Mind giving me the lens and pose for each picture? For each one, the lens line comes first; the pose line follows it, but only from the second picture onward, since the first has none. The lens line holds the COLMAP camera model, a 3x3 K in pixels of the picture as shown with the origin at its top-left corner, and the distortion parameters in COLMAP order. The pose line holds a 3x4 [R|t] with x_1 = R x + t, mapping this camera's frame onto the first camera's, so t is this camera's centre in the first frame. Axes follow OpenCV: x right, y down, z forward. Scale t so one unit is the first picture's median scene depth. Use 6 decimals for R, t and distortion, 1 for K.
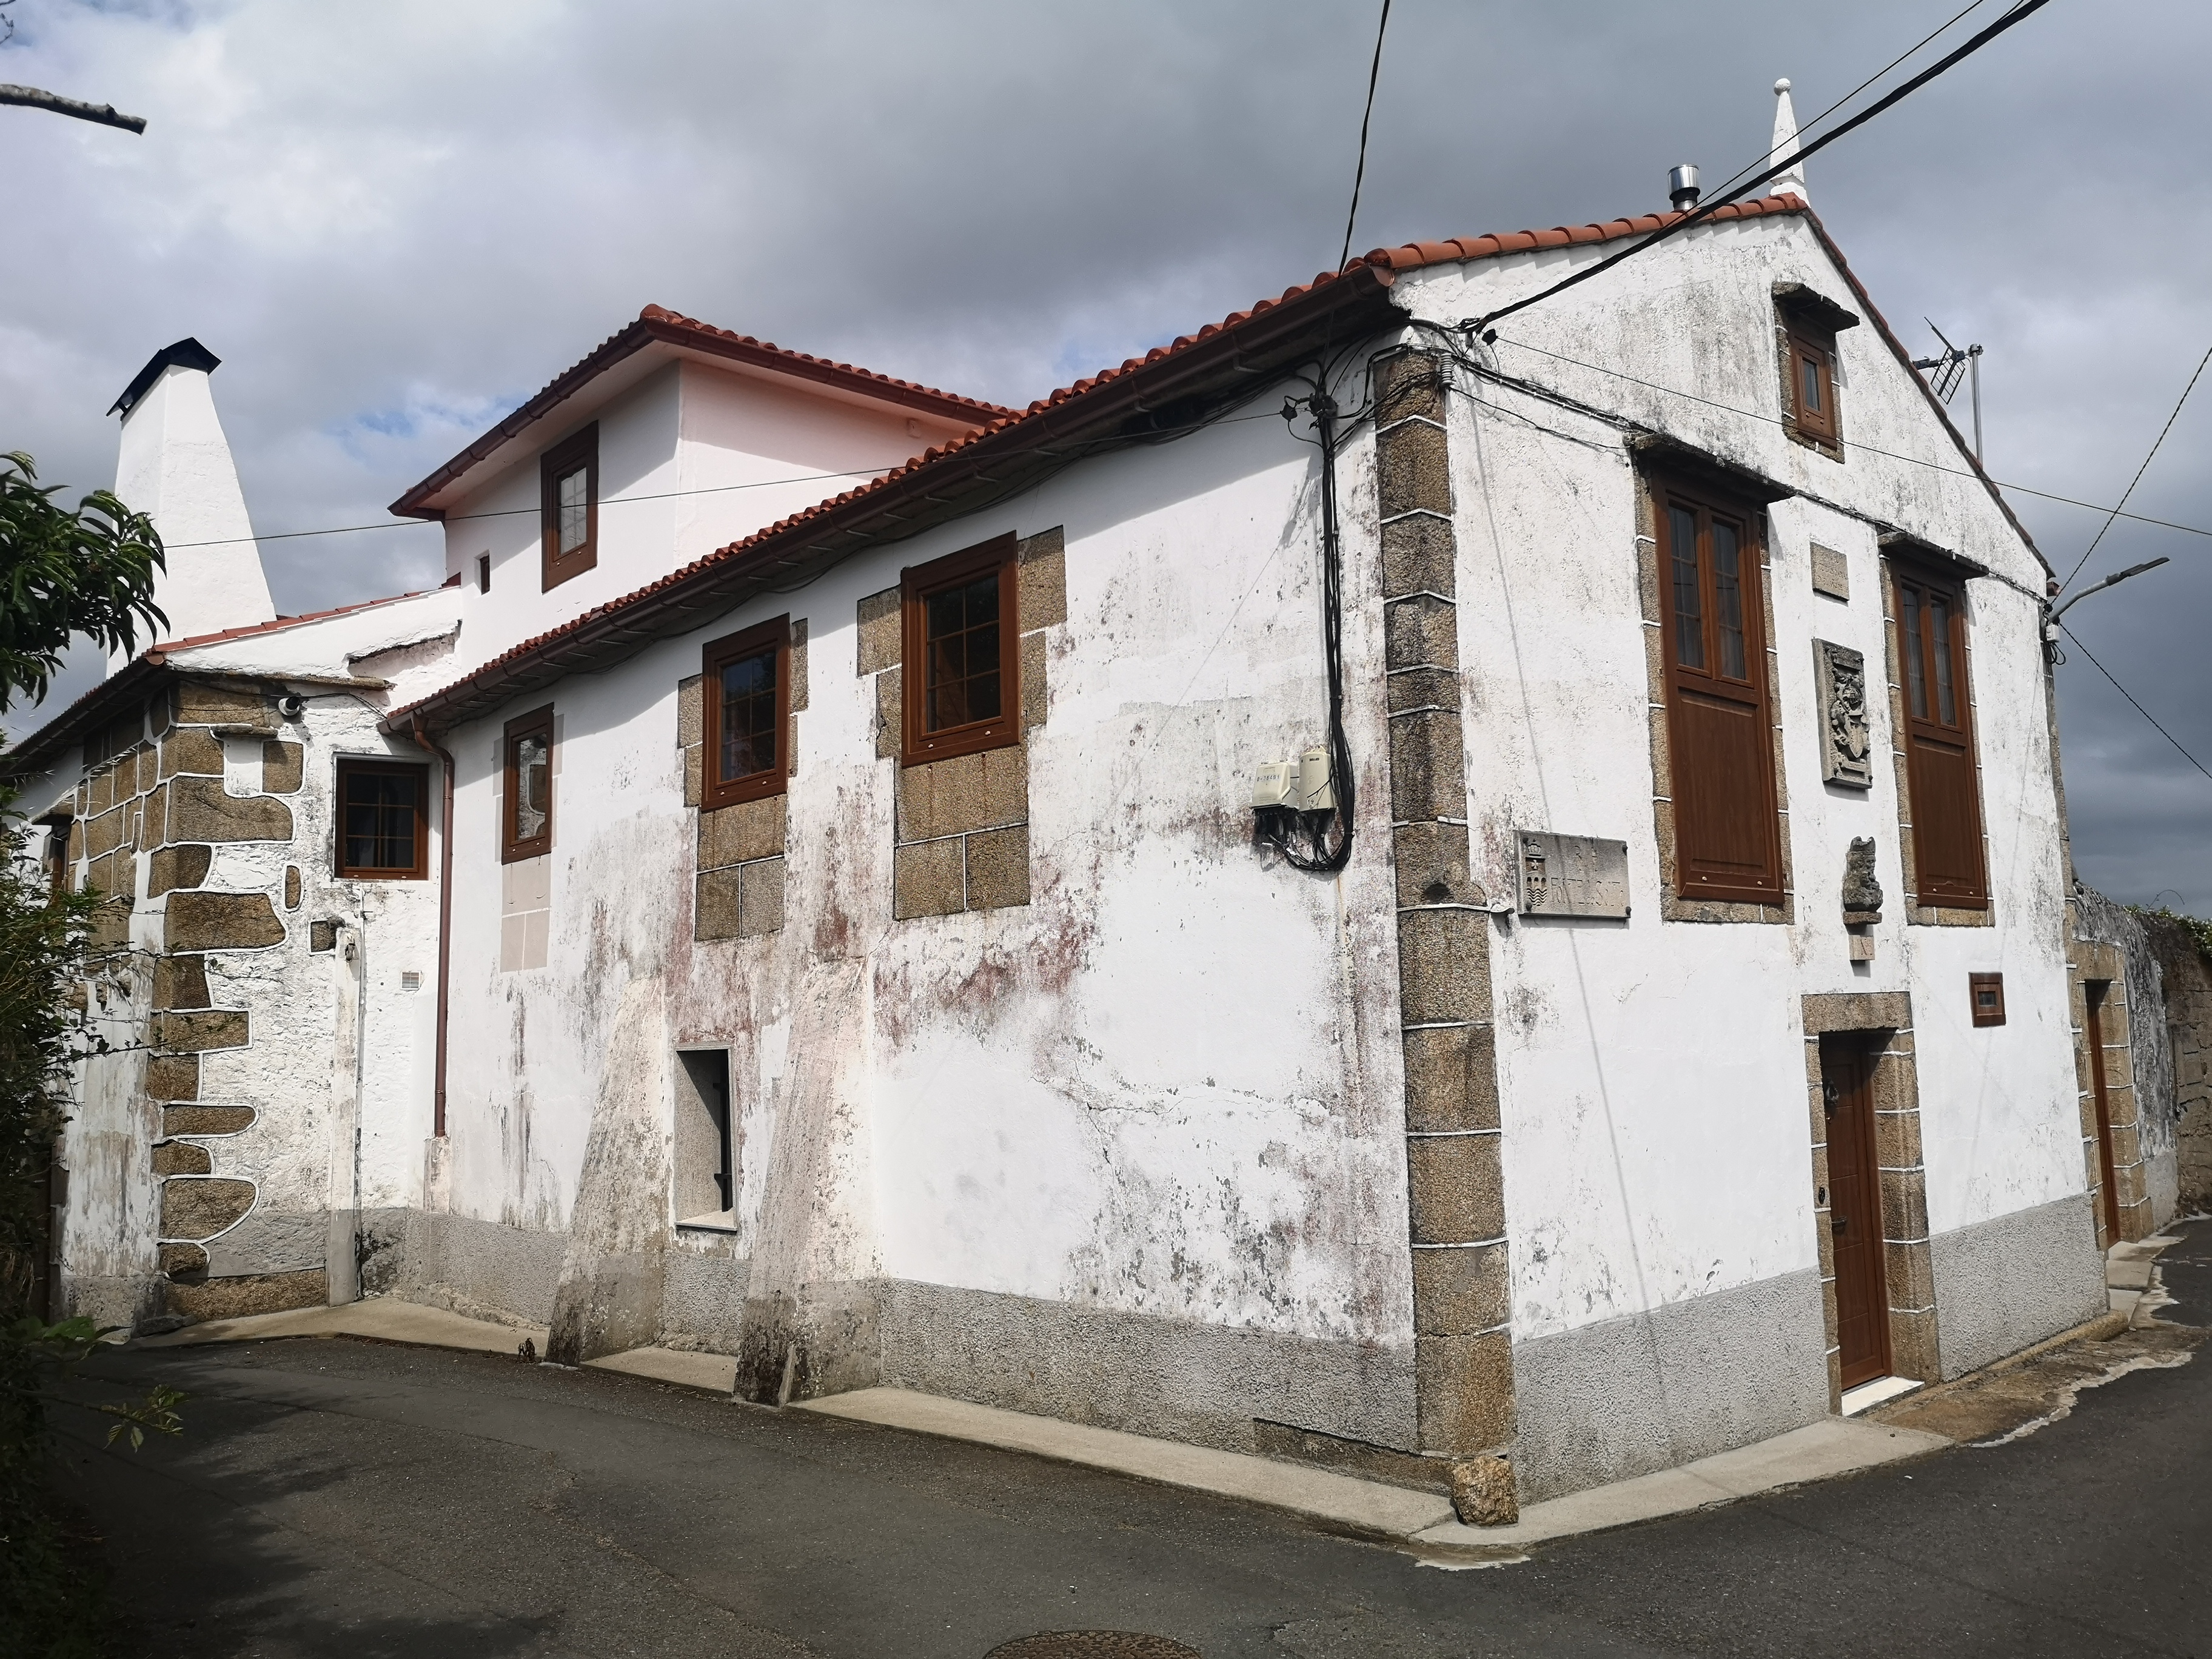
lens RADIAL K [[1734.0, 0, 1116.1], [0, 1734.0, 831.0], [0, 0, 1]] dist [0.014090, -0.024835]
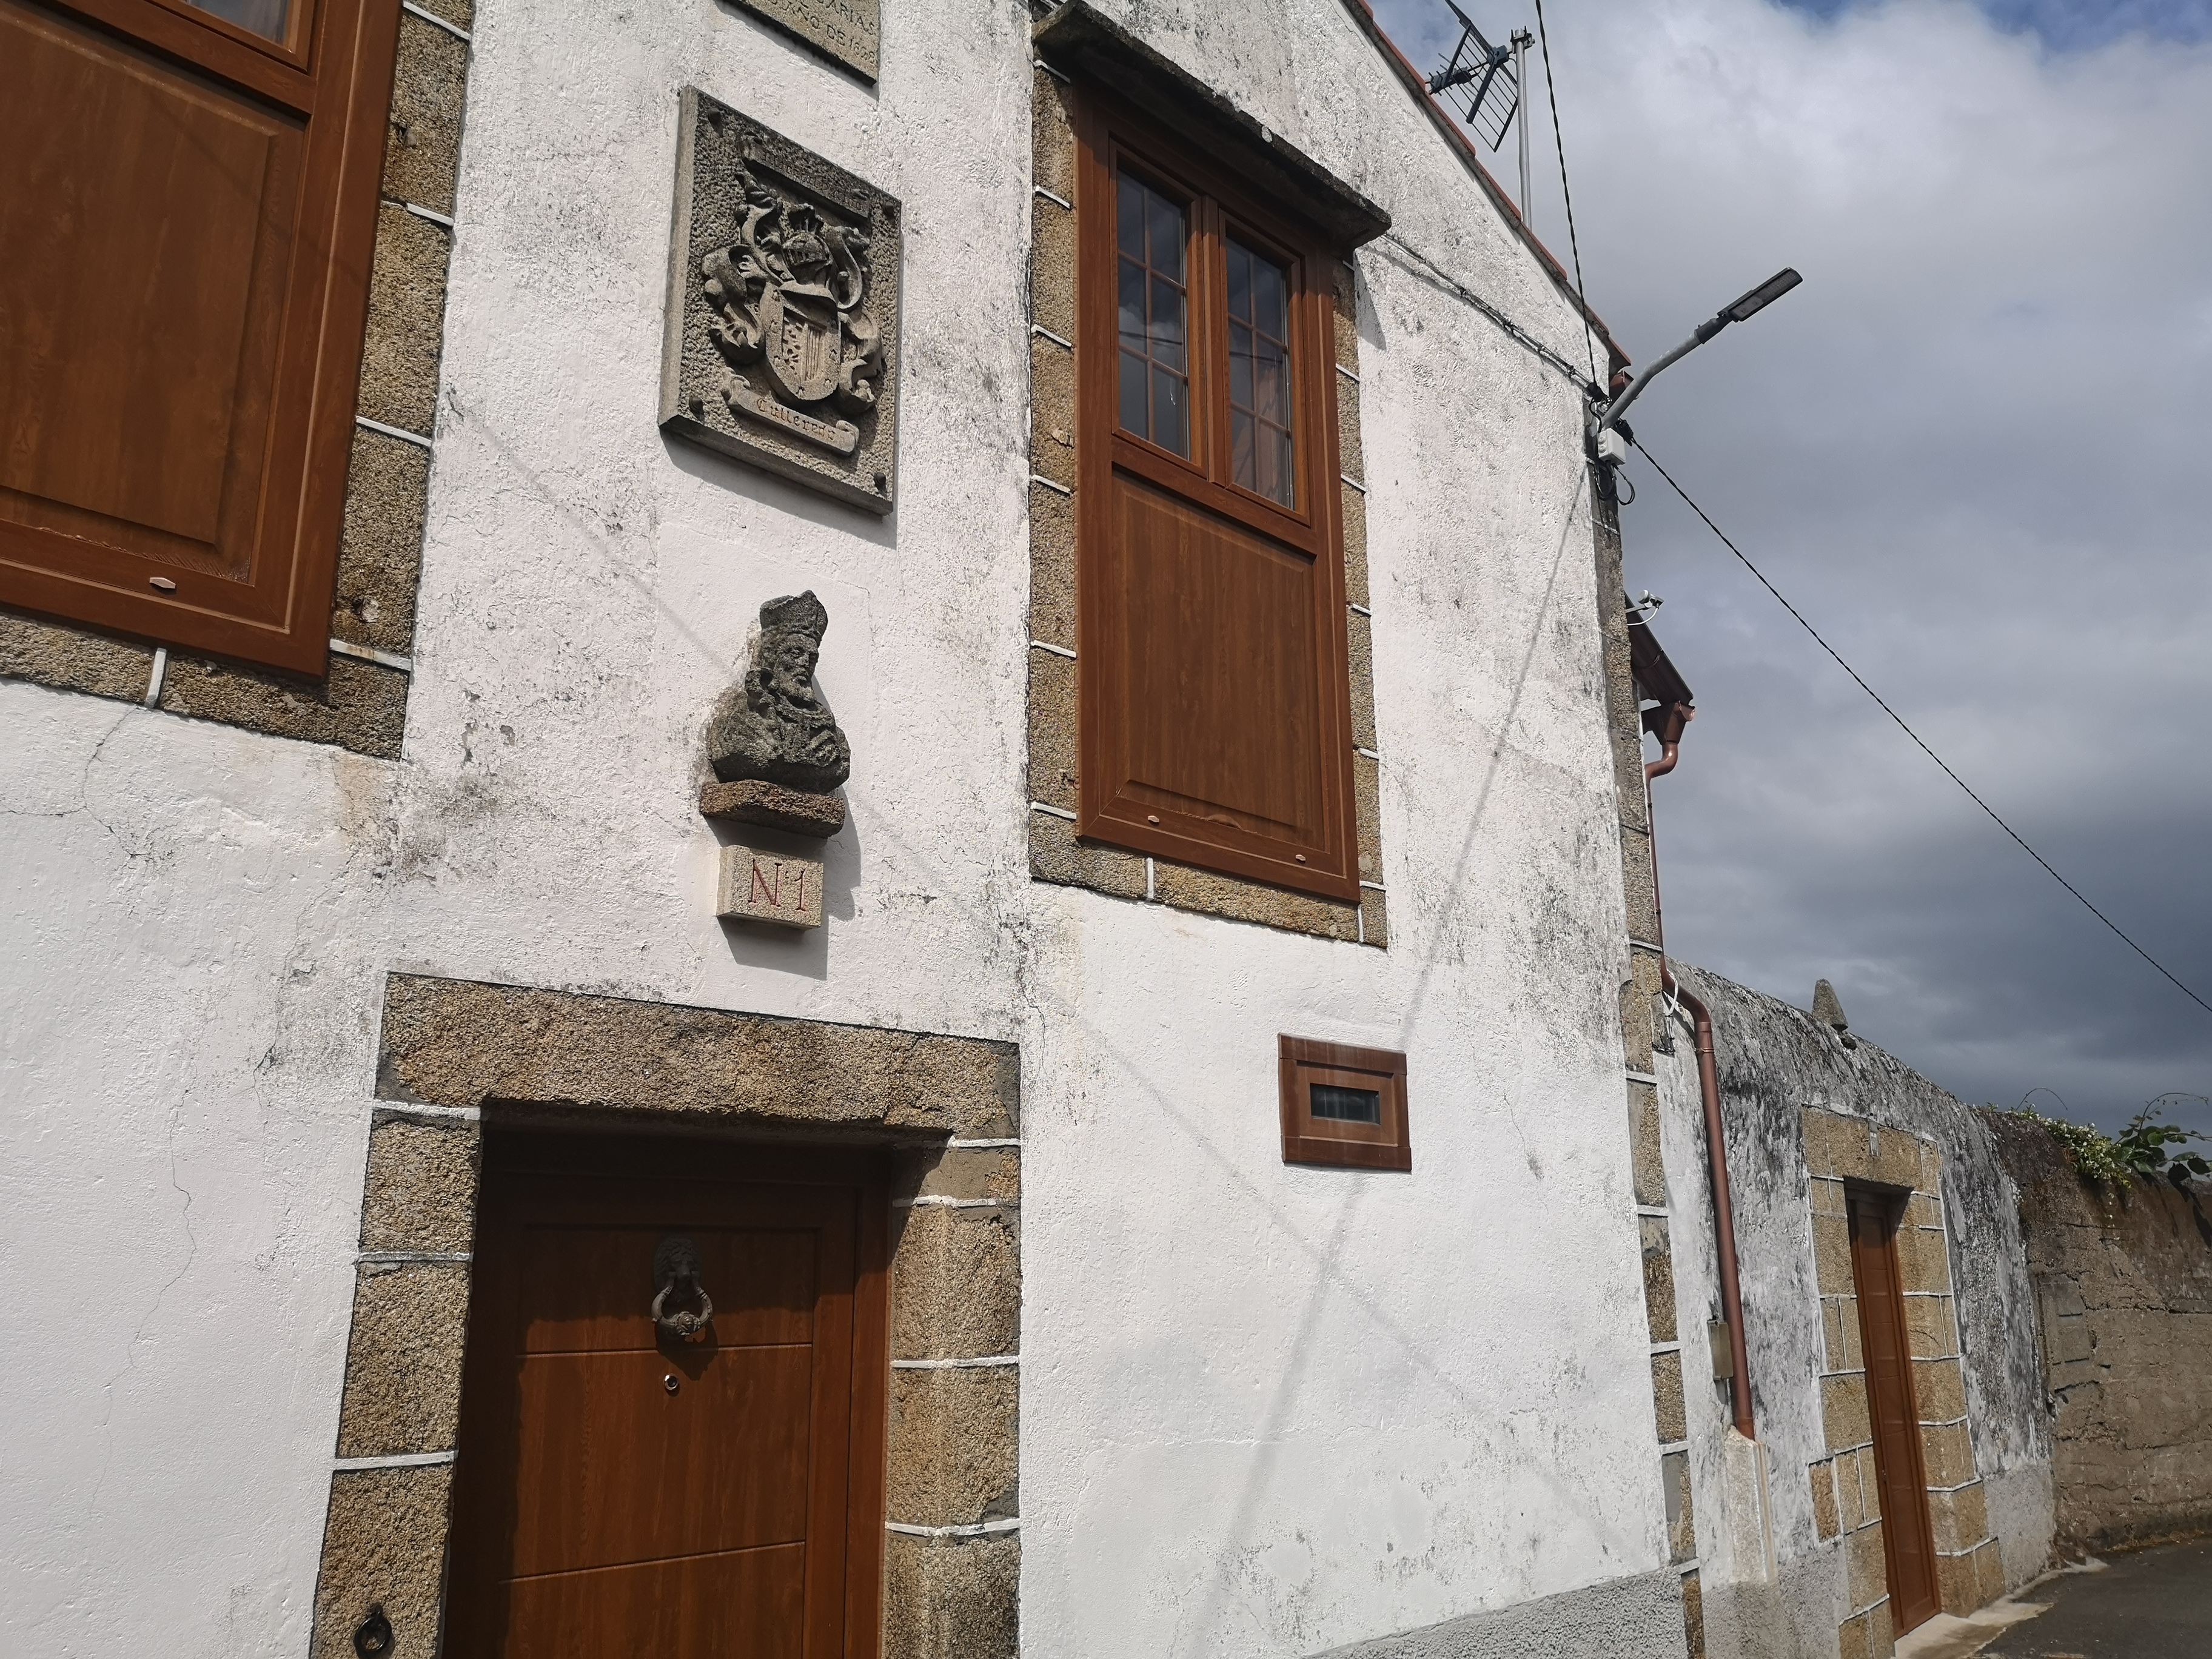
lens RADIAL K [[1734.0, 0, 1096.7], [0, 1734.0, 836.4], [0, 0, 1]] dist [0.014090, -0.024835]
pose [[0.999699, 0.024307, 0.003236, 0.473206], [-0.023582, 0.989159, -0.144942, 0.102371], [-0.006724, 0.144822, 0.989435, 0.611787]]
